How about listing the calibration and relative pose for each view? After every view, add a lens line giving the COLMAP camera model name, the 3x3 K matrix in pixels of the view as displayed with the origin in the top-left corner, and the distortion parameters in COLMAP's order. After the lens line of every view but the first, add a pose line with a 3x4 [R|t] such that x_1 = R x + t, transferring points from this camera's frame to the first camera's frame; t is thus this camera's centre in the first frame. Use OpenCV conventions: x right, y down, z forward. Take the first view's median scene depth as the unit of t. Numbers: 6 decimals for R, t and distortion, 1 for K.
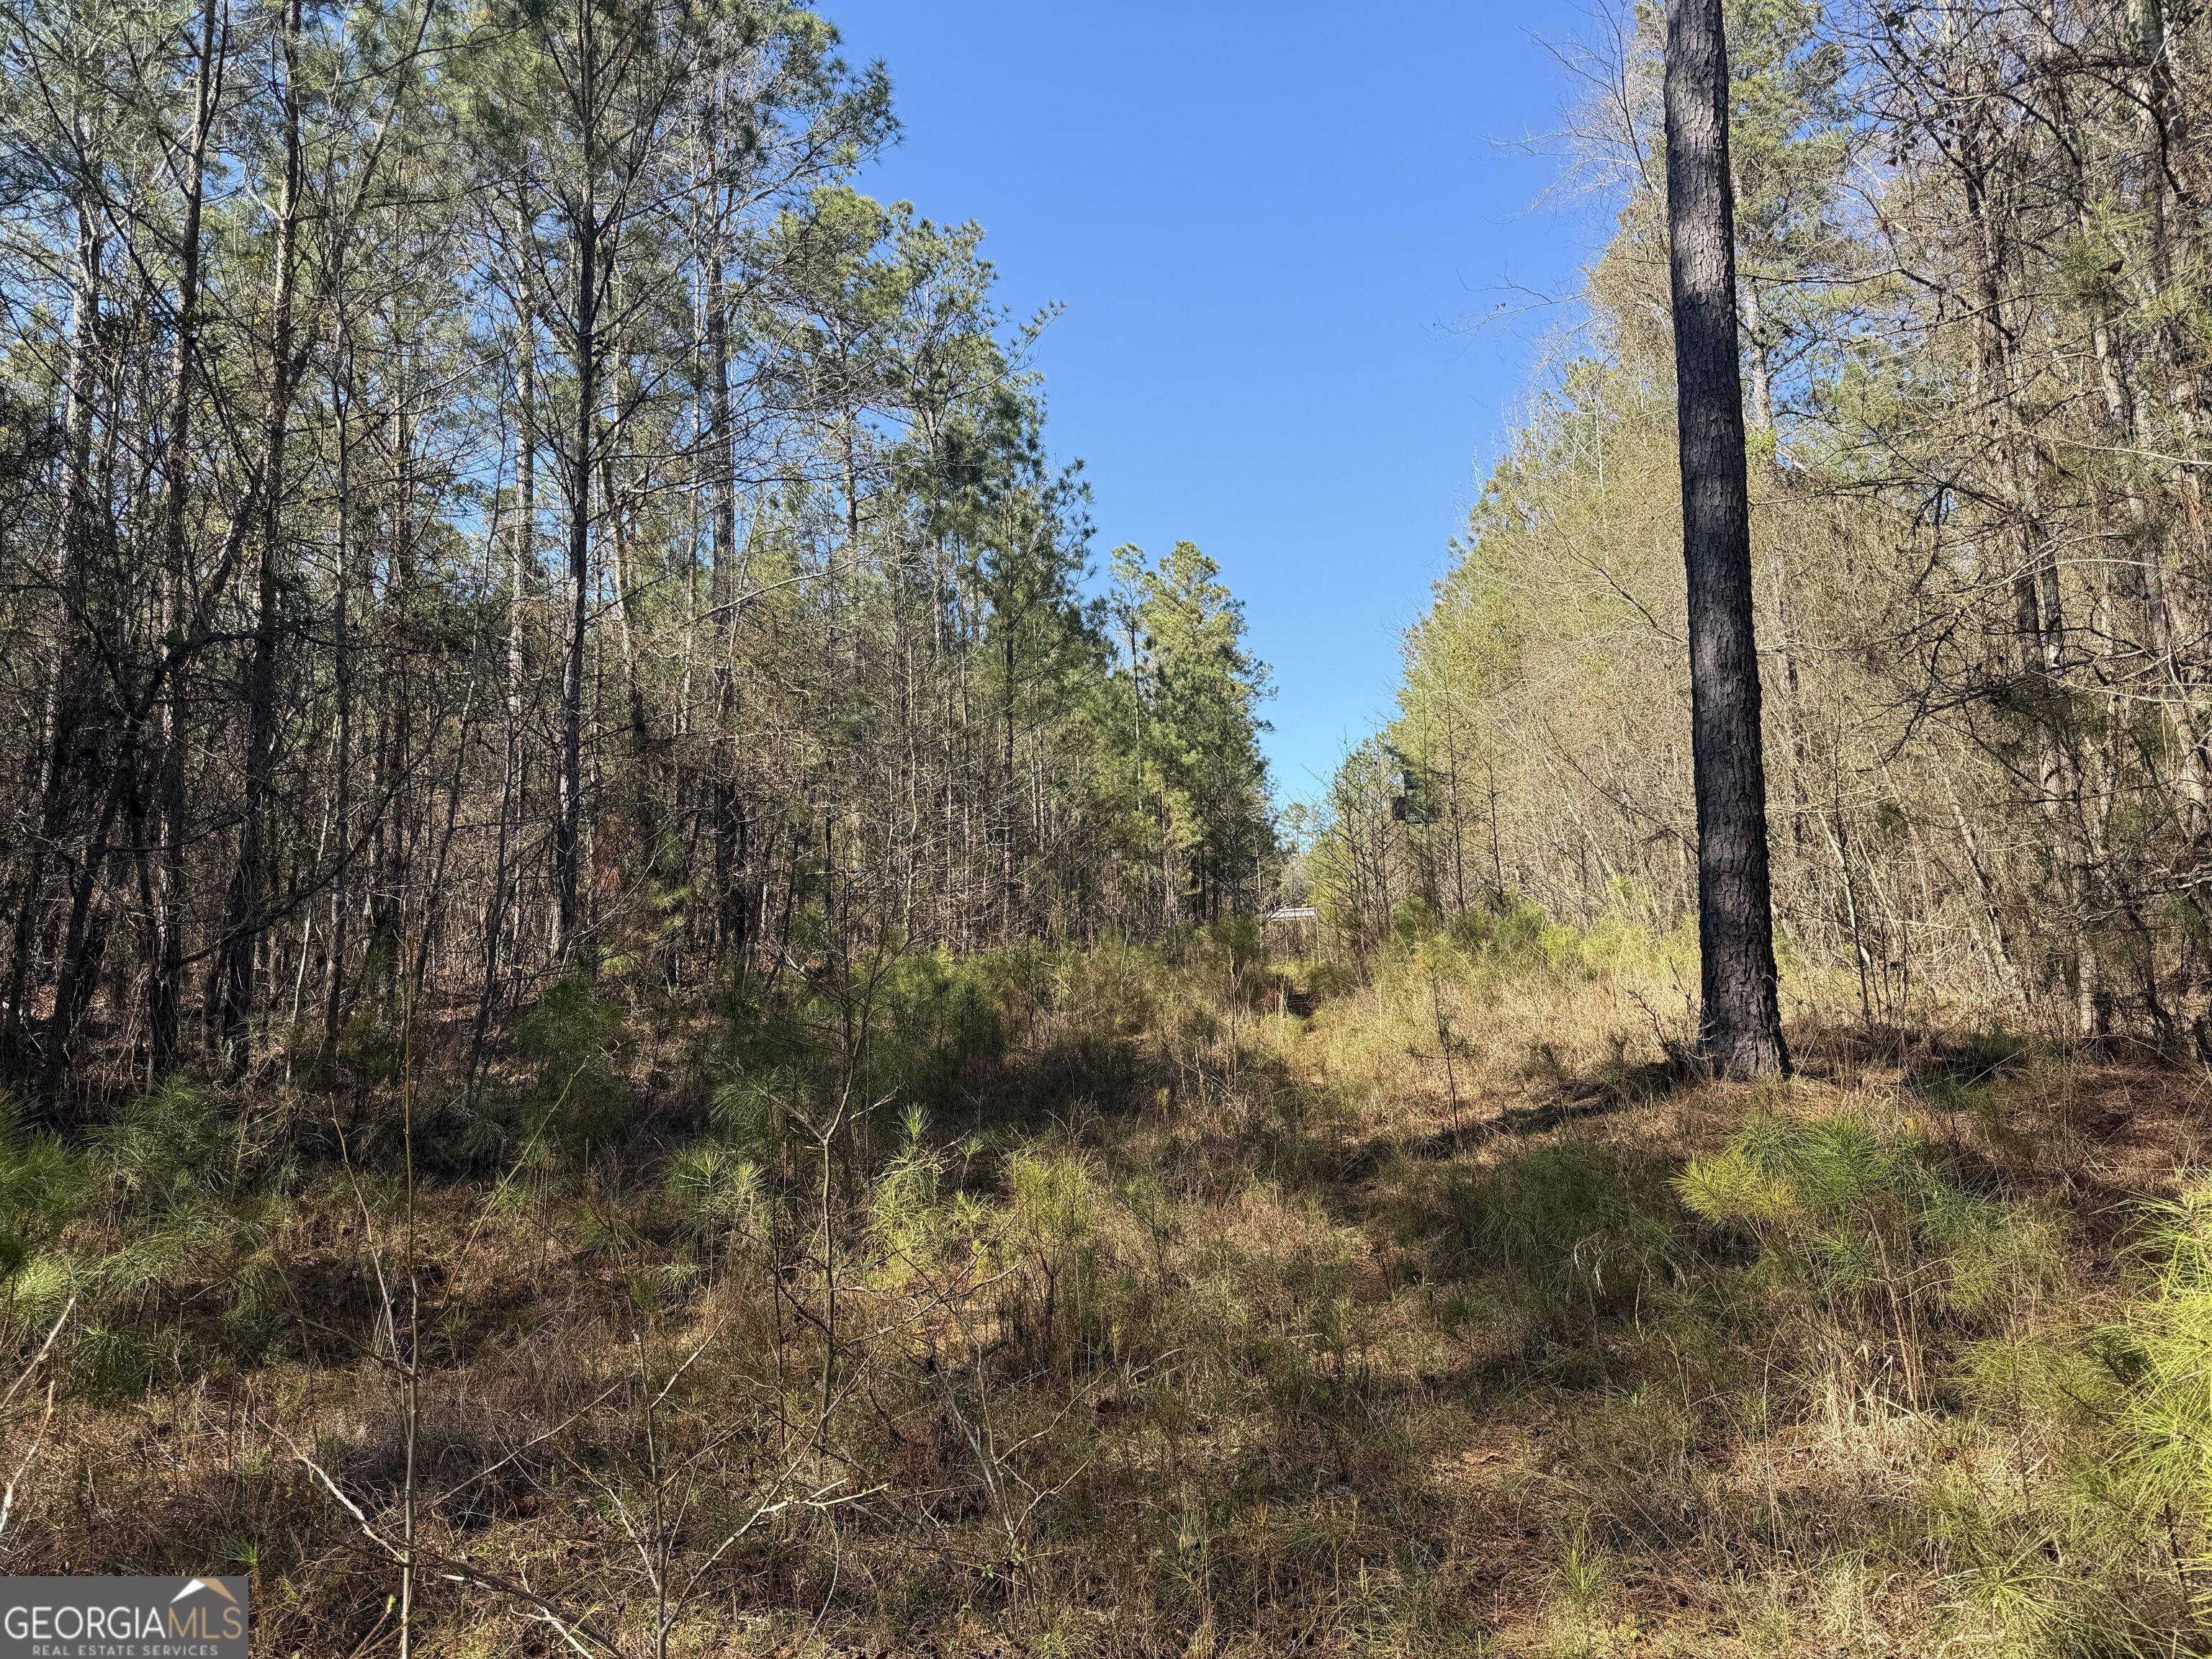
lens RADIAL K [[1538.7, 0, 1107.0], [0, 1538.7, 828.6], [0, 0, 1]] dist [-0.001297, -0.008737]
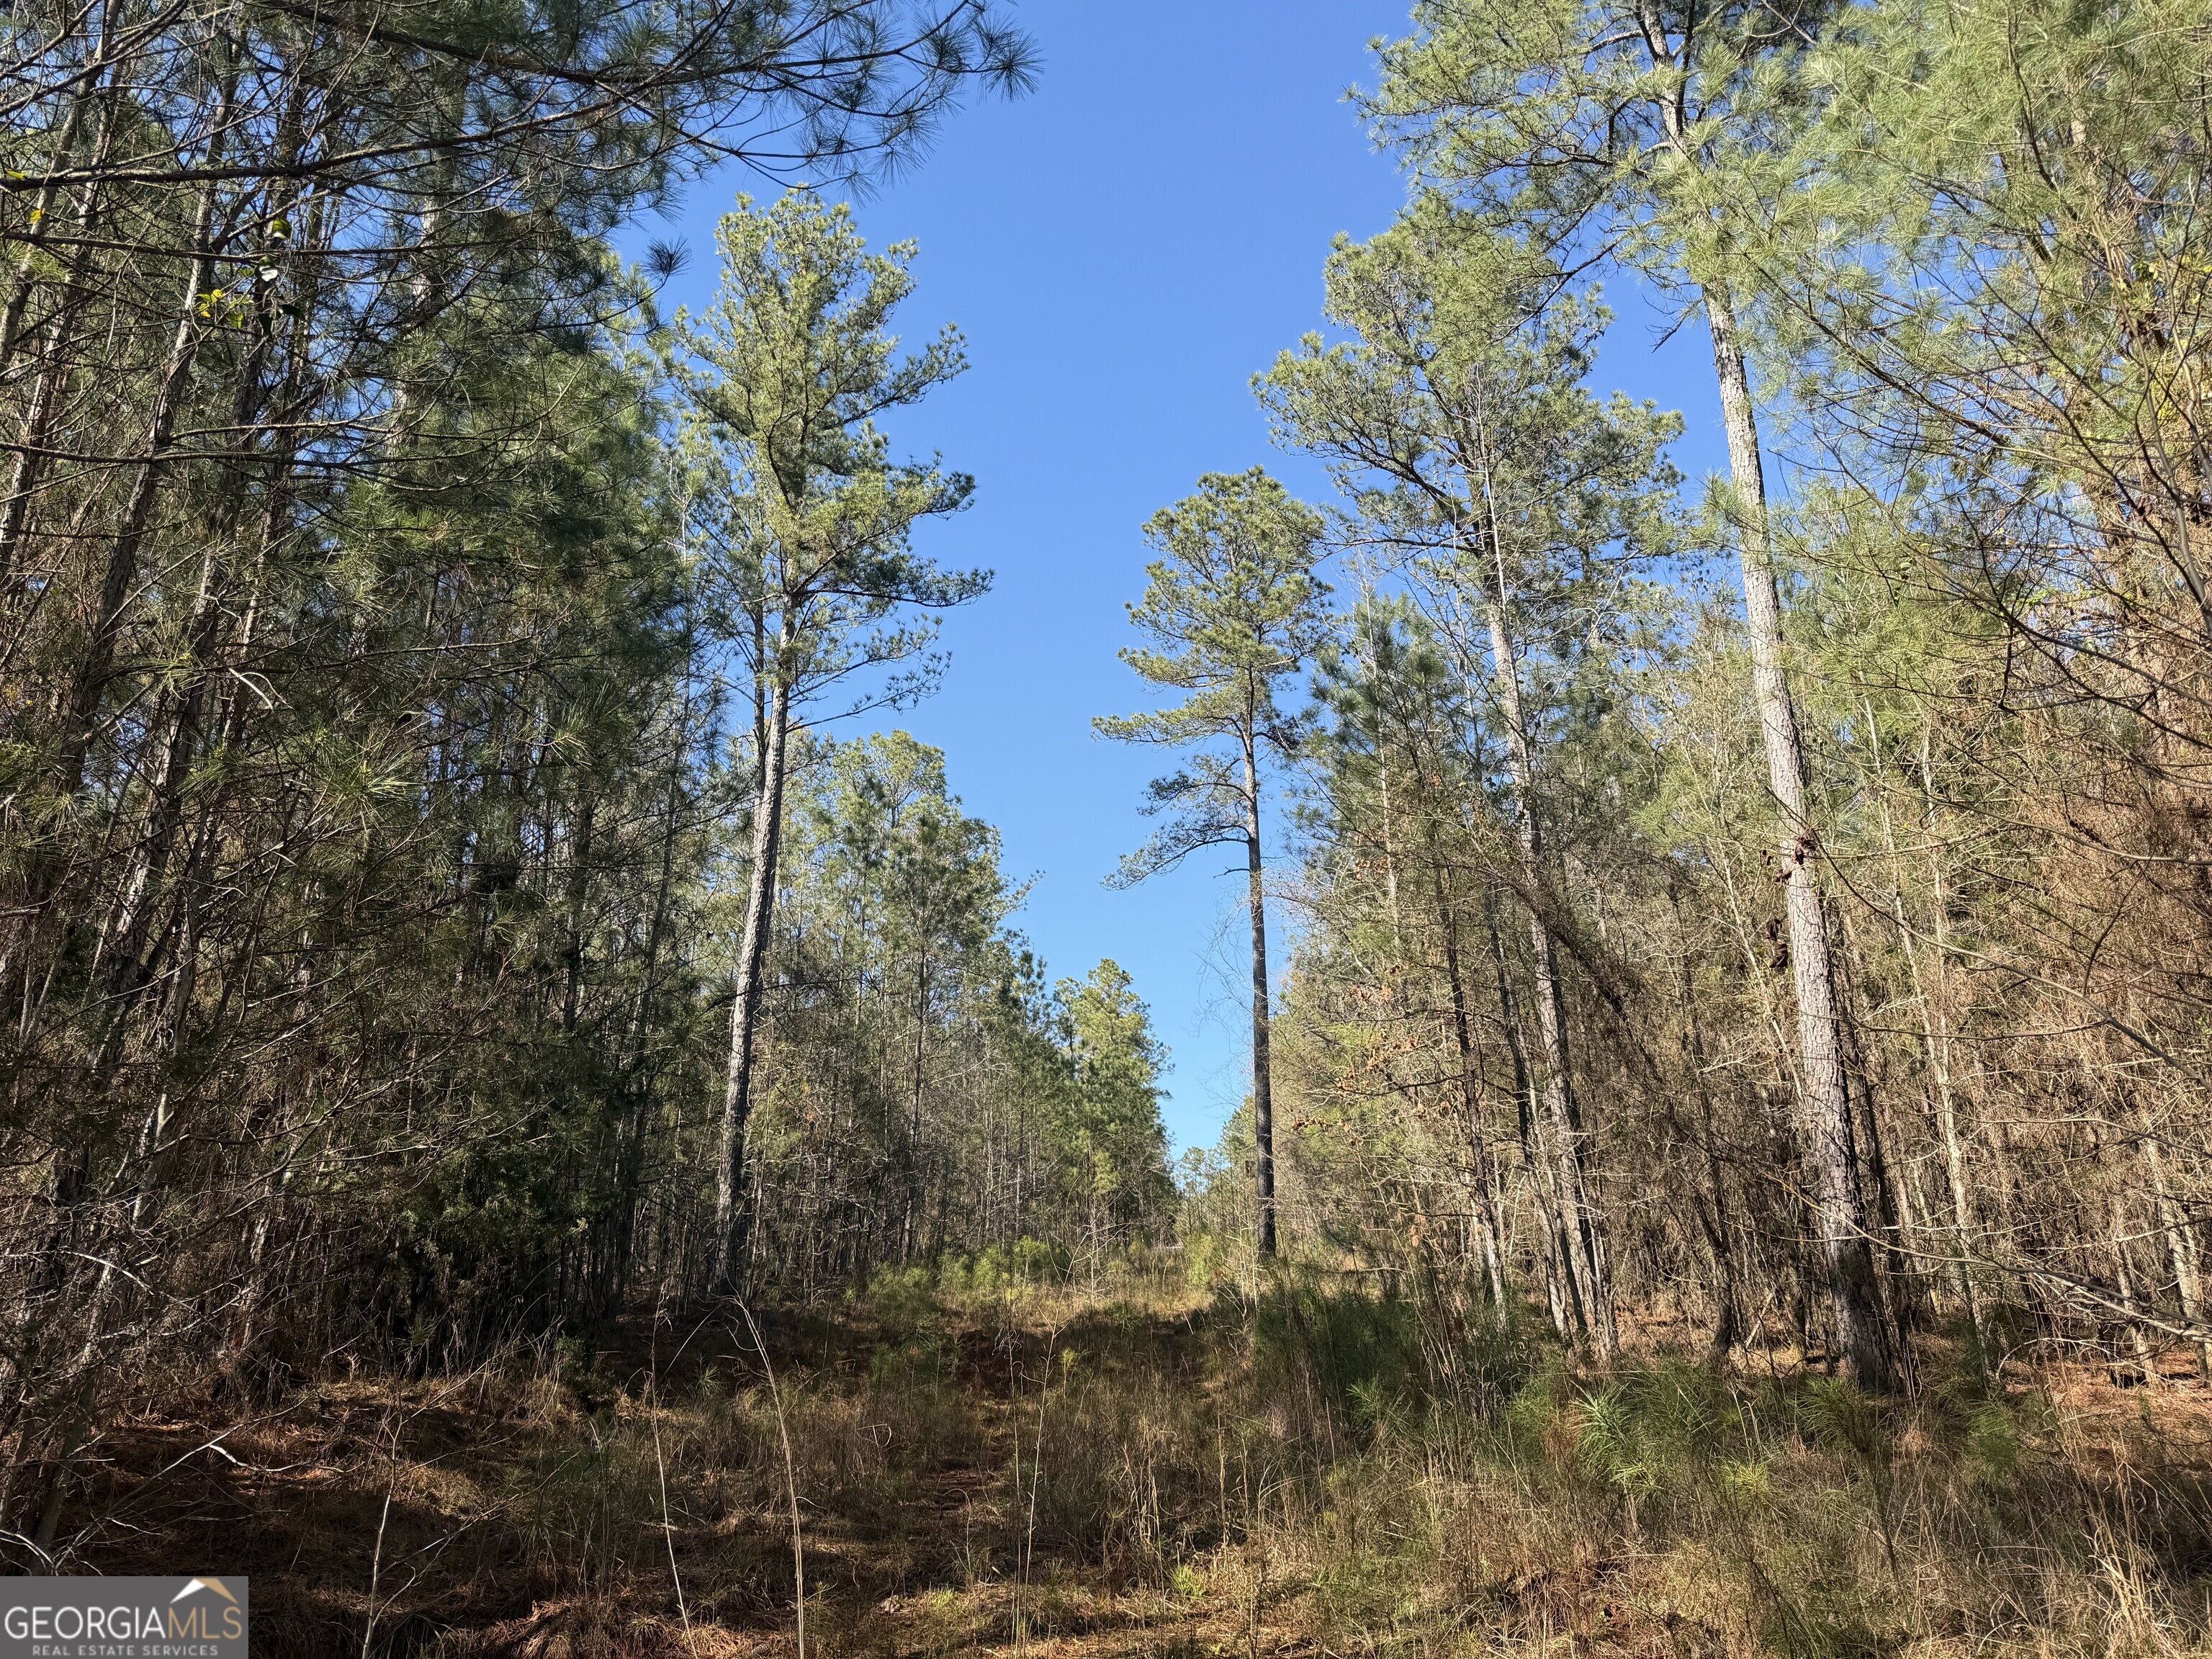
lens RADIAL K [[1538.7, 0, 1106.9], [0, 1538.7, 830.9], [0, 0, 1]] dist [-0.001297, -0.008737]
pose [[0.997865, 0.028446, 0.058797, -0.038578], [-0.015394, 0.977249, -0.211537, -0.012316], [-0.063477, 0.210180, 0.975600, -0.416498]]
